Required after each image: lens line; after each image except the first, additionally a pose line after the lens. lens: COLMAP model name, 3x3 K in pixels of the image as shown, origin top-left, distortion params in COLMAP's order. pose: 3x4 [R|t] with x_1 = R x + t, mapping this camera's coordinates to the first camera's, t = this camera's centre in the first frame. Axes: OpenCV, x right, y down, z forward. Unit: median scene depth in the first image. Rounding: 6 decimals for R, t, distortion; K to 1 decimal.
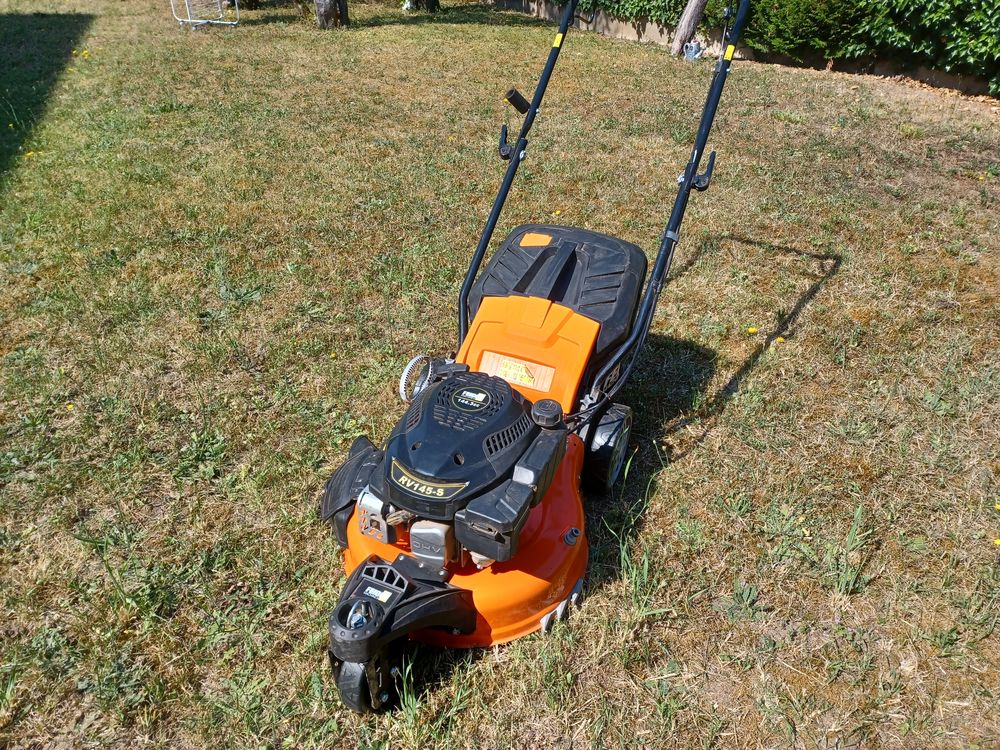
lens RADIAL K [[722.0, 0, 500.0], [0, 722.0, 375.0], [0, 0, 1]] dist [0.004577, 0.000875]
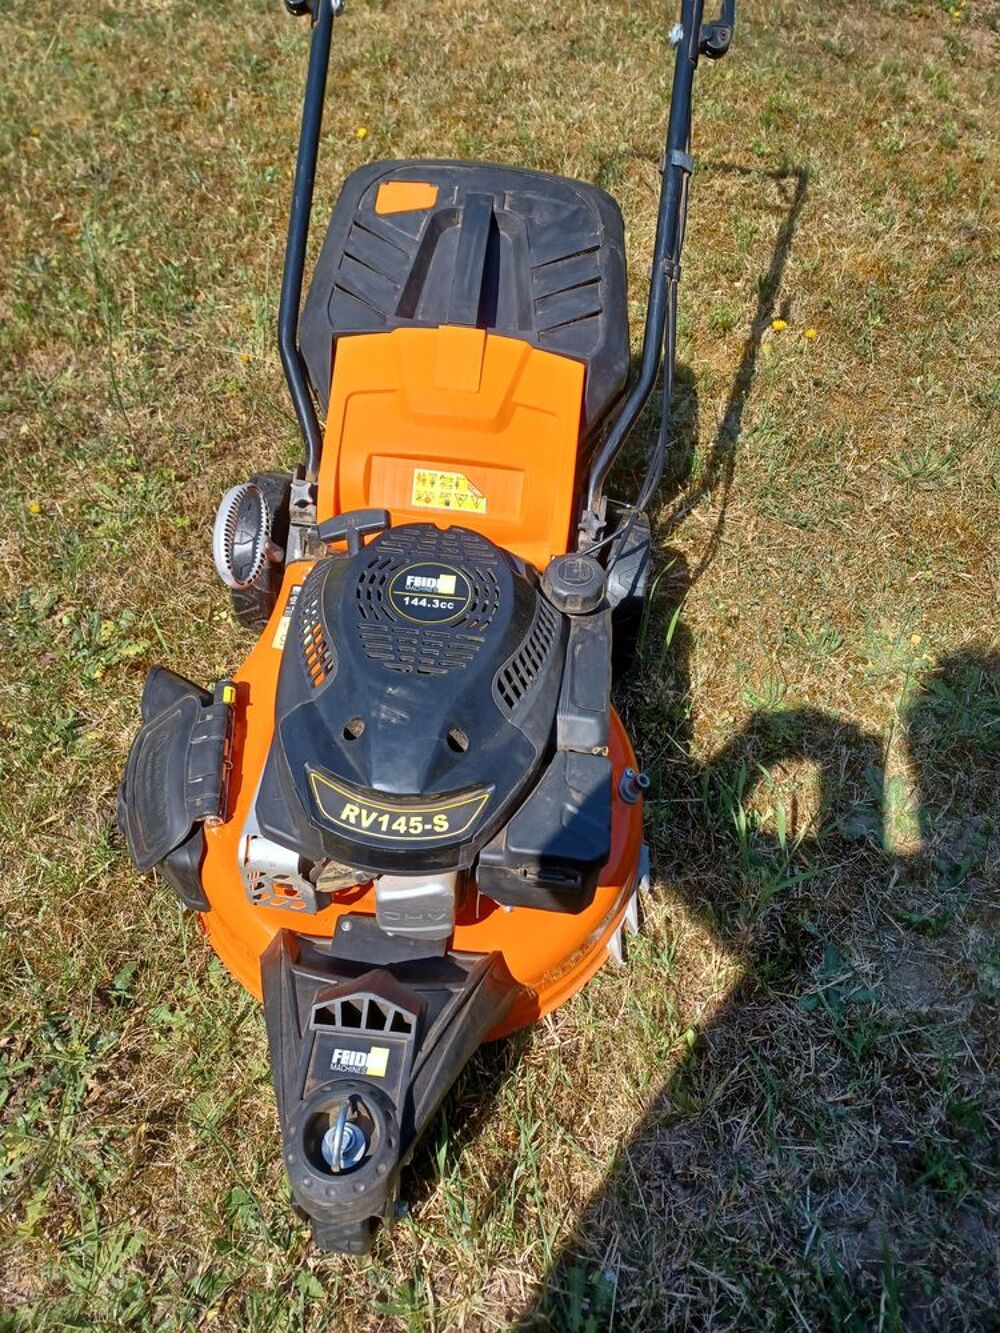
lens RADIAL K [[962.5, 0, 500.0], [0, 962.5, 666.5], [0, 0, 1]] dist [0.004577, 0.000875]
pose [[0.946184, -0.221342, 0.236099, -0.128253], [0.145072, 0.942223, 0.301945, -0.085094], [-0.289291, -0.251444, 0.923627, 0.335795]]
